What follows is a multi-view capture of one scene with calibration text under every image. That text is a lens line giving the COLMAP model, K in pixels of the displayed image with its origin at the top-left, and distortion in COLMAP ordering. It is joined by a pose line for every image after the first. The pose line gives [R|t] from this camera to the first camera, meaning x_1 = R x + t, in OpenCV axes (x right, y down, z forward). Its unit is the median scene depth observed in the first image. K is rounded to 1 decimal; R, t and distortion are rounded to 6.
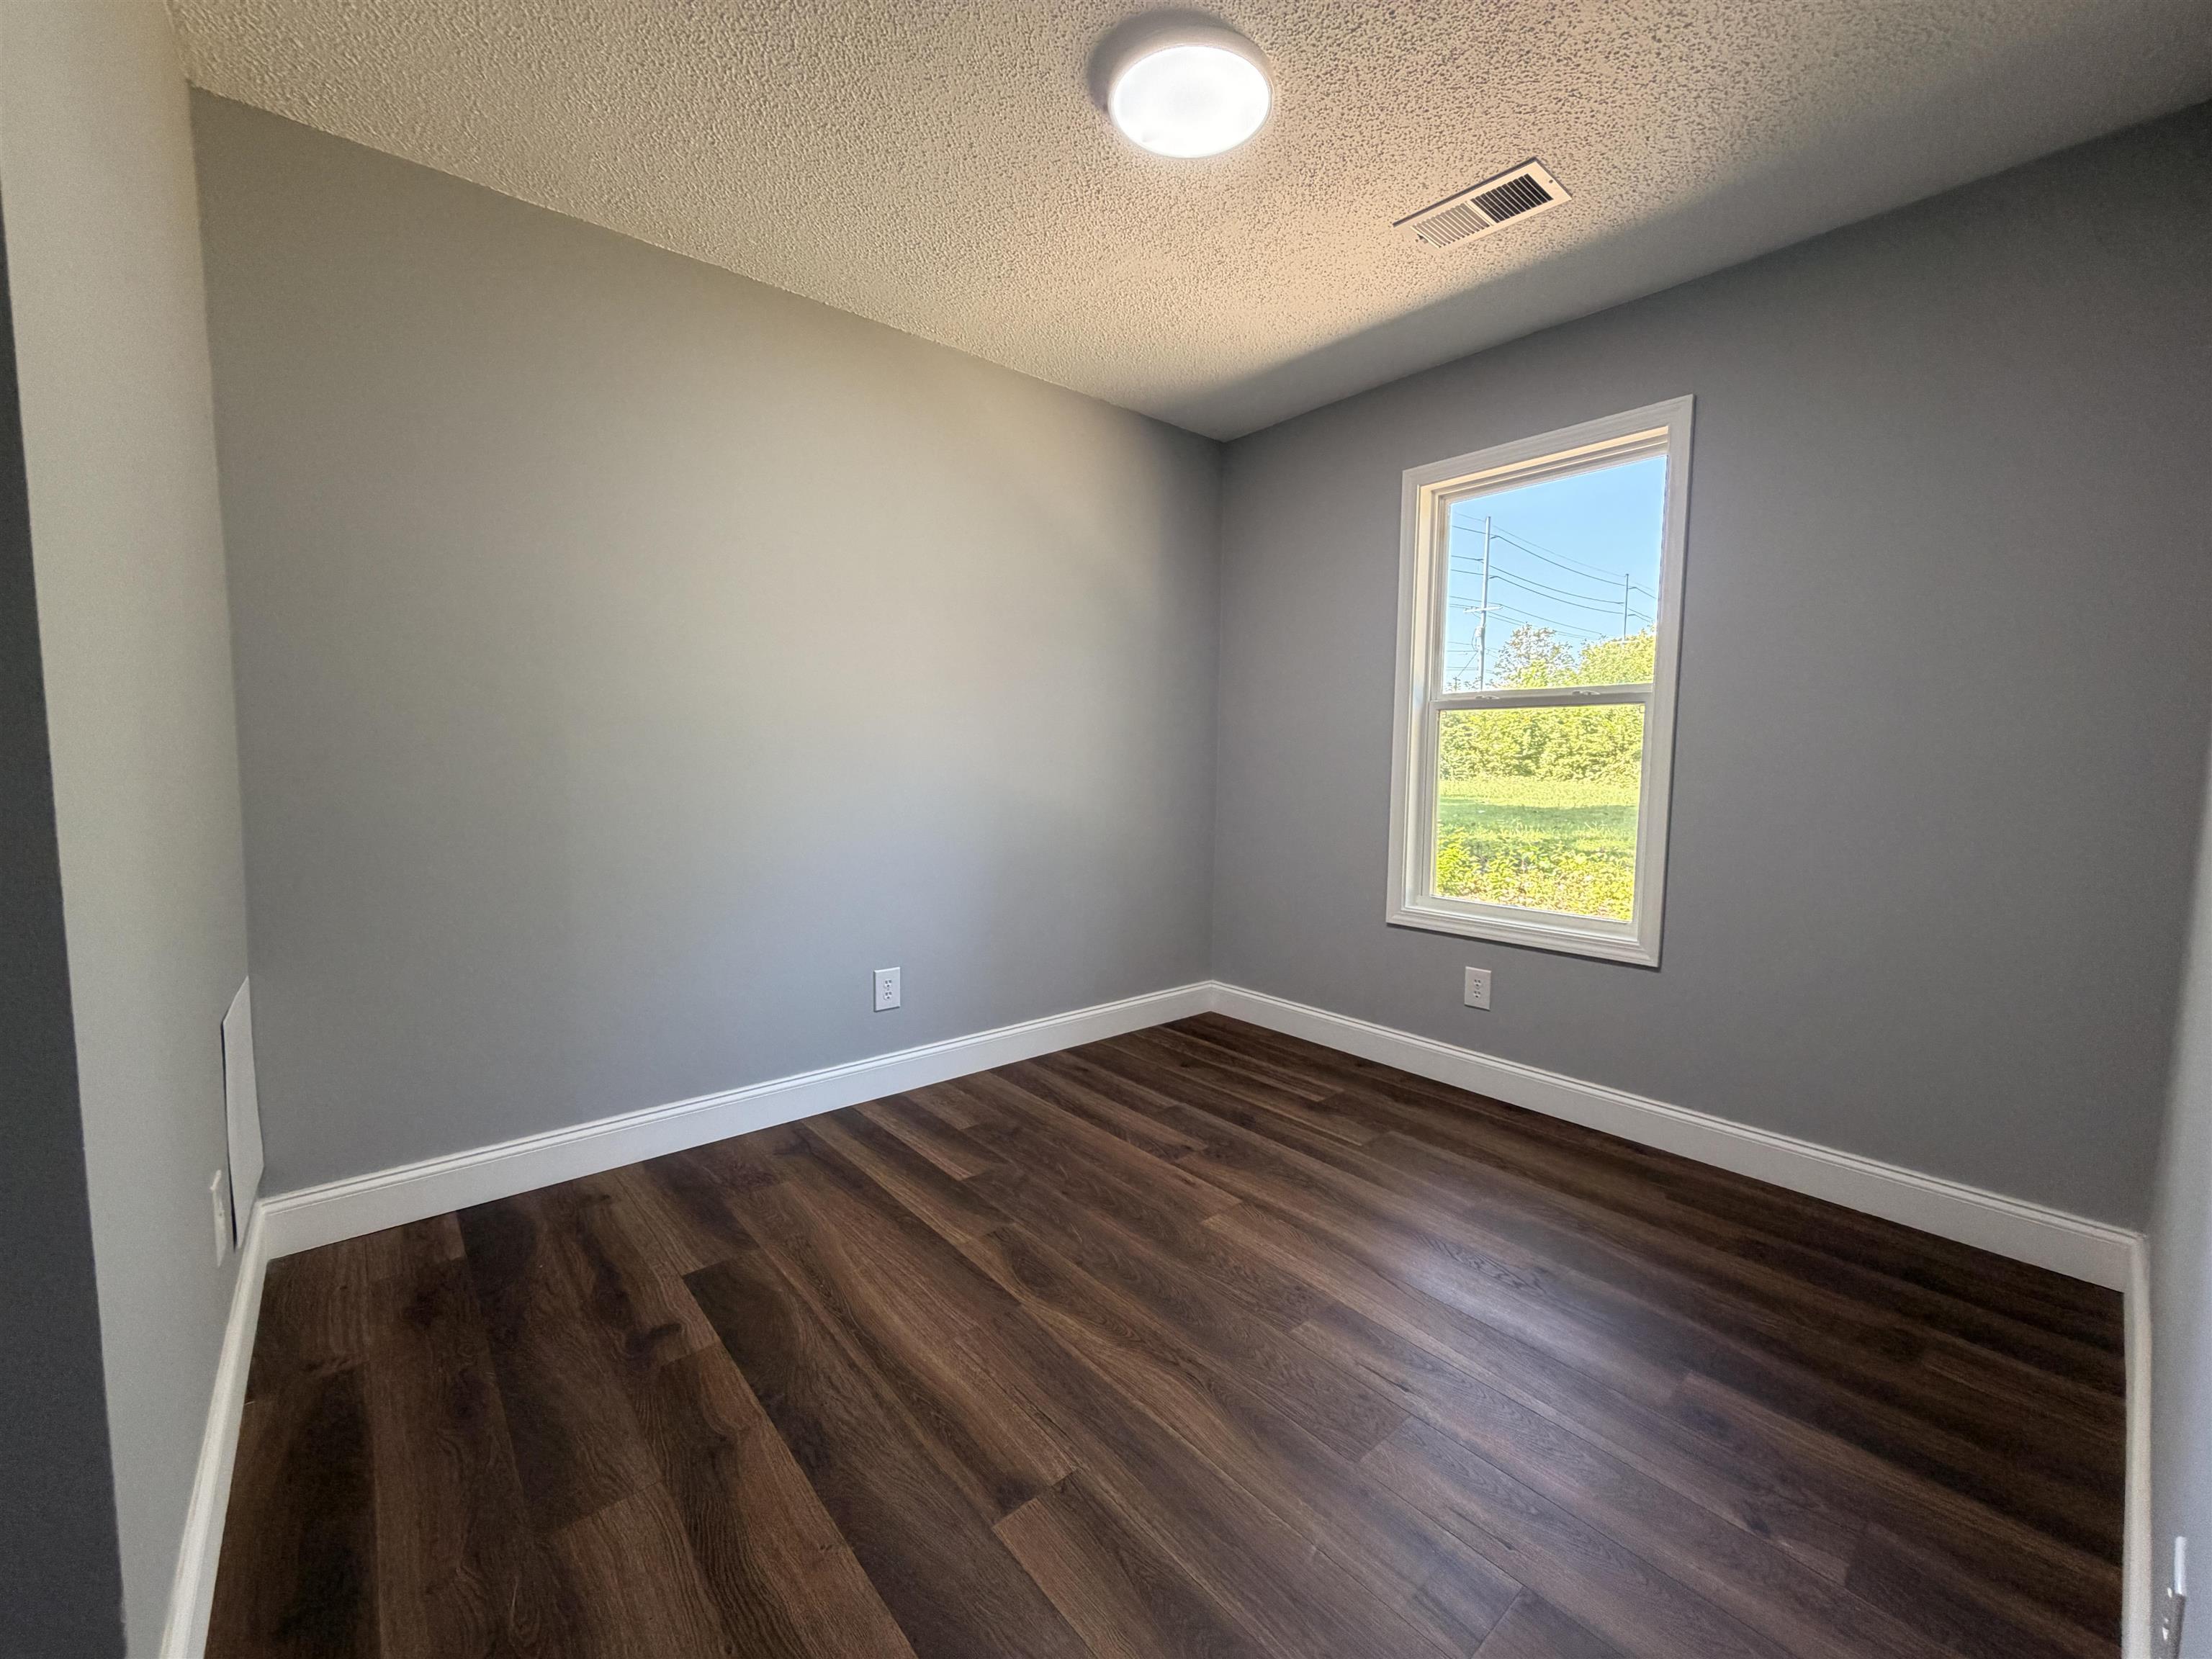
lens RADIAL K [[885.9, 0, 1107.1], [0, 885.9, 827.0], [0, 0, 1]] dist [0.002077, -0.000243]
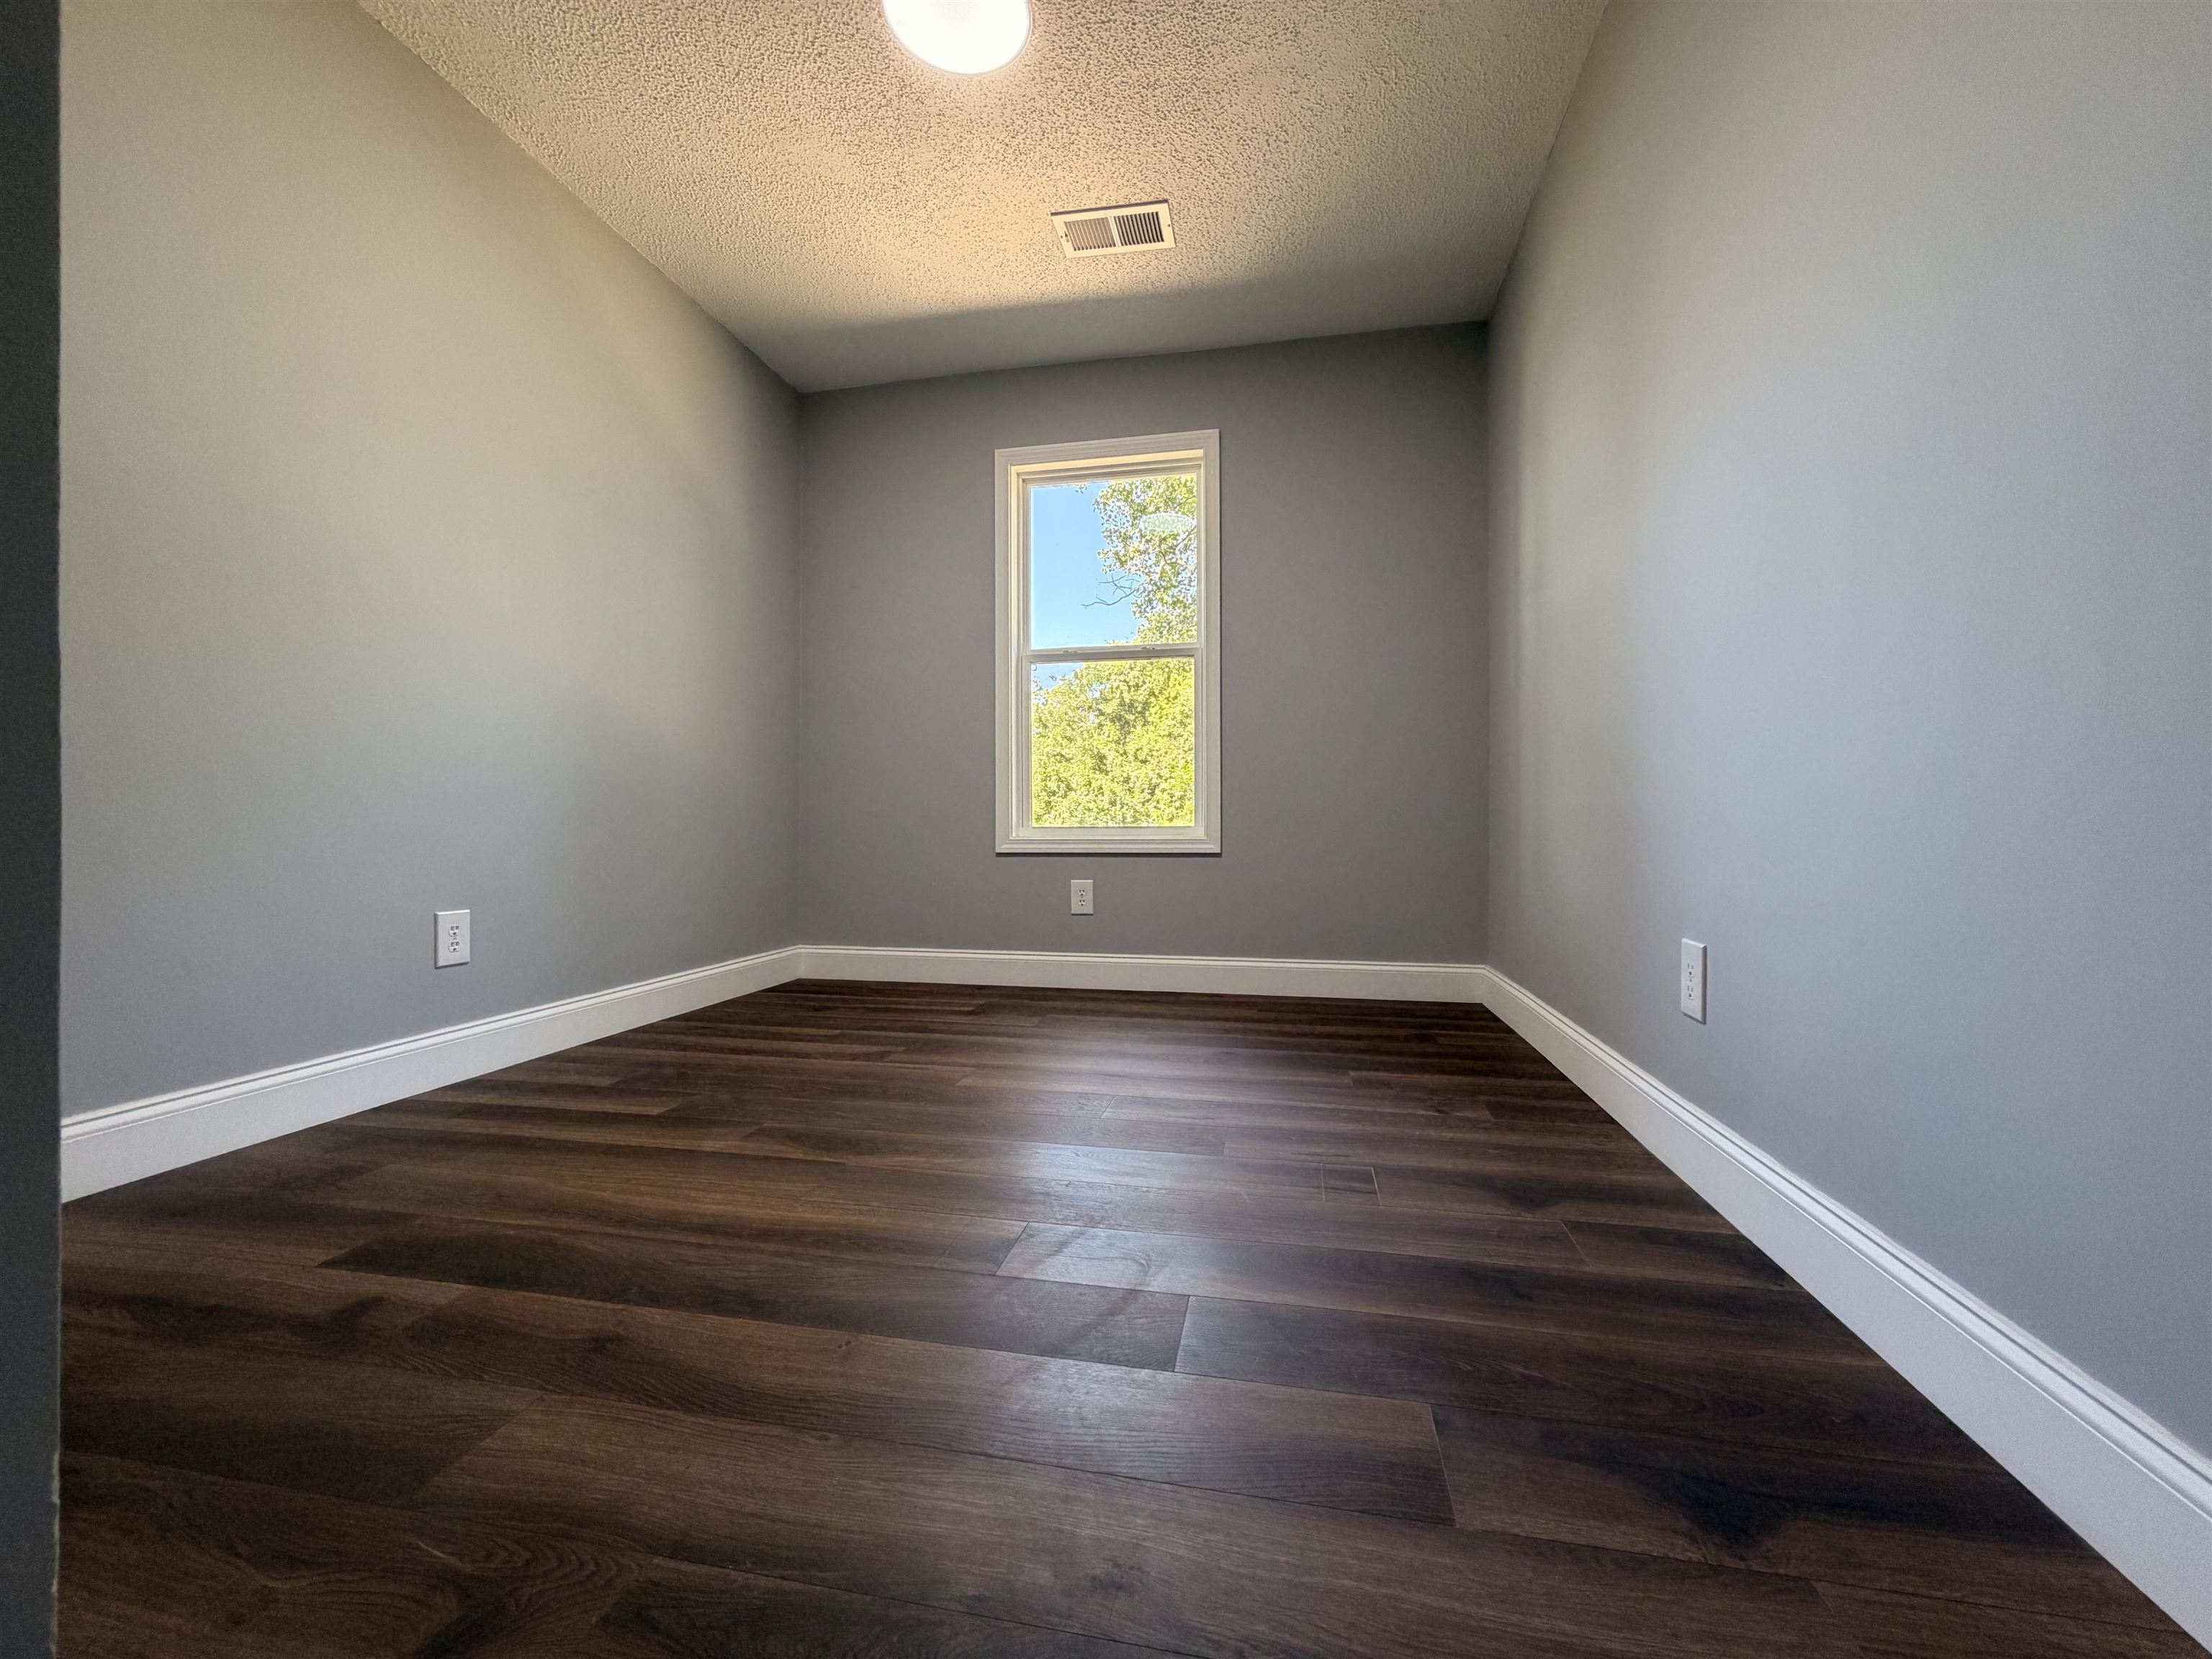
lens RADIAL K [[885.9, 0, 1112.2], [0, 885.9, 823.8], [0, 0, 1]] dist [0.002077, -0.000243]
pose [[0.790063, -0.008520, 0.612967, -0.316048], [0.056170, 0.996703, -0.058544, 0.191631], [-0.610447, 0.080684, 0.787937, 0.069176]]
